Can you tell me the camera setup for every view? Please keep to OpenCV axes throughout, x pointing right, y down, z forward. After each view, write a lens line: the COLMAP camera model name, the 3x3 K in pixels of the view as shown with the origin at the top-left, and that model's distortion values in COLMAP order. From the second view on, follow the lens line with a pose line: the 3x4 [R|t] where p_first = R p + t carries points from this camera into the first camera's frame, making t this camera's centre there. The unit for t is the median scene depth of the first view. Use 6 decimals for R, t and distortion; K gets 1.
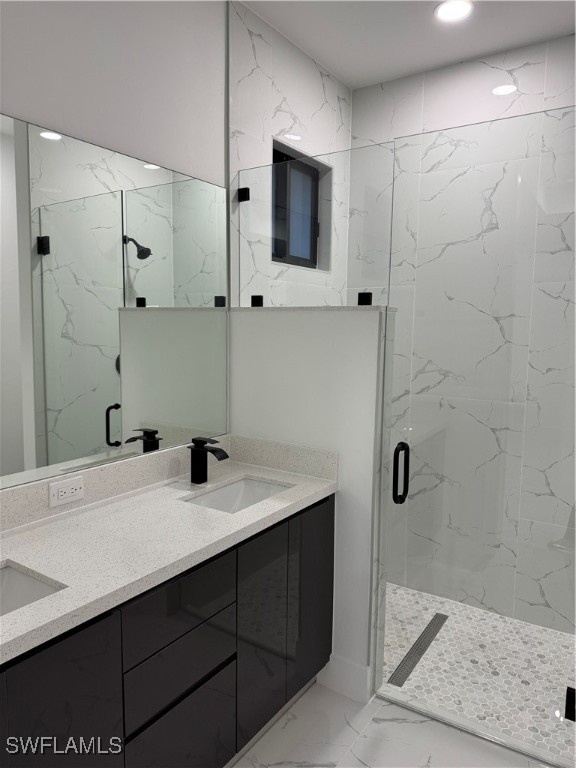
lens RADIAL K [[543.4, 0, 287.6], [0, 543.4, 385.1], [0, 0, 1]] dist [0.046608, -0.051478]
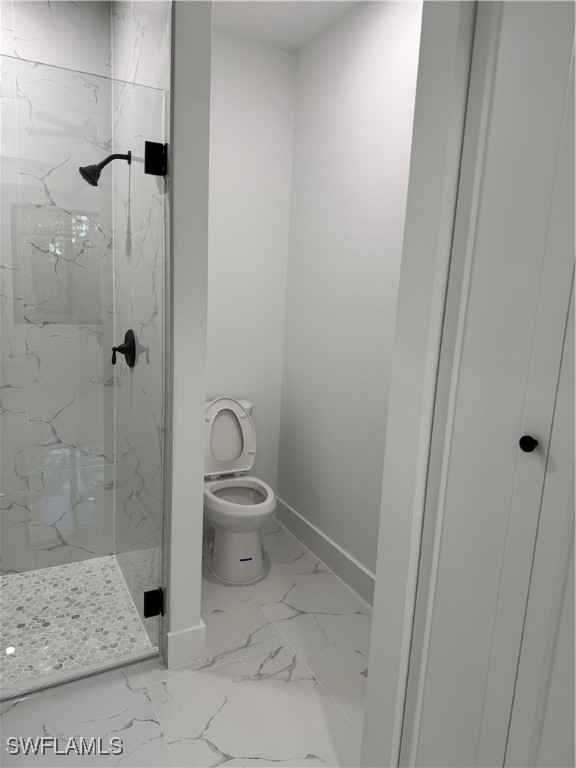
lens RADIAL K [[543.4, 0, 286.7], [0, 543.4, 387.2], [0, 0, 1]] dist [0.046608, -0.051478]
pose [[0.475806, -0.137106, 0.868799, -0.227501], [0.050155, 0.990398, 0.128828, -0.020362], [-0.878119, -0.017722, 0.478113, 0.122112]]
